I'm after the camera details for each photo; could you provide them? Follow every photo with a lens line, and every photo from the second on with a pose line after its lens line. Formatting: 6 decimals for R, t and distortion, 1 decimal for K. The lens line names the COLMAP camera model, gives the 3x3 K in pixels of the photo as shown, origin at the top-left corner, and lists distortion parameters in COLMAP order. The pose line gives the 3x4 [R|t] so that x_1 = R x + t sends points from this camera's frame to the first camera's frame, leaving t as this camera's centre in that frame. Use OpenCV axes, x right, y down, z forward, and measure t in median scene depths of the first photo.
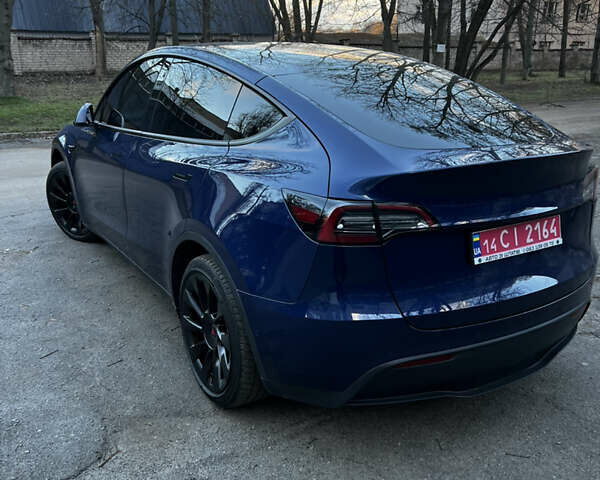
lens RADIAL K [[615.3, 0, 300.0], [0, 615.3, 240.0], [0, 0, 1]] dist [0.101438, -0.212448]
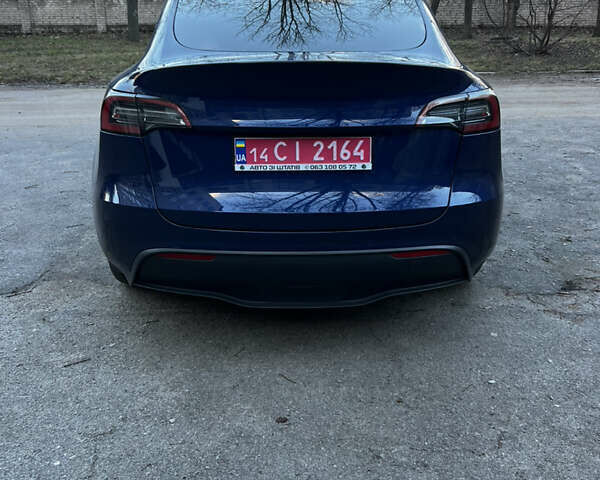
lens RADIAL K [[615.3, 0, 300.0], [0, 615.3, 240.0], [0, 0, 1]] dist [0.101438, -0.212448]
pose [[0.855774, 0.183084, -0.483870, 0.835035], [-0.146296, 0.982753, 0.113109, 0.020911], [0.496233, -0.026007, 0.867800, 0.181457]]
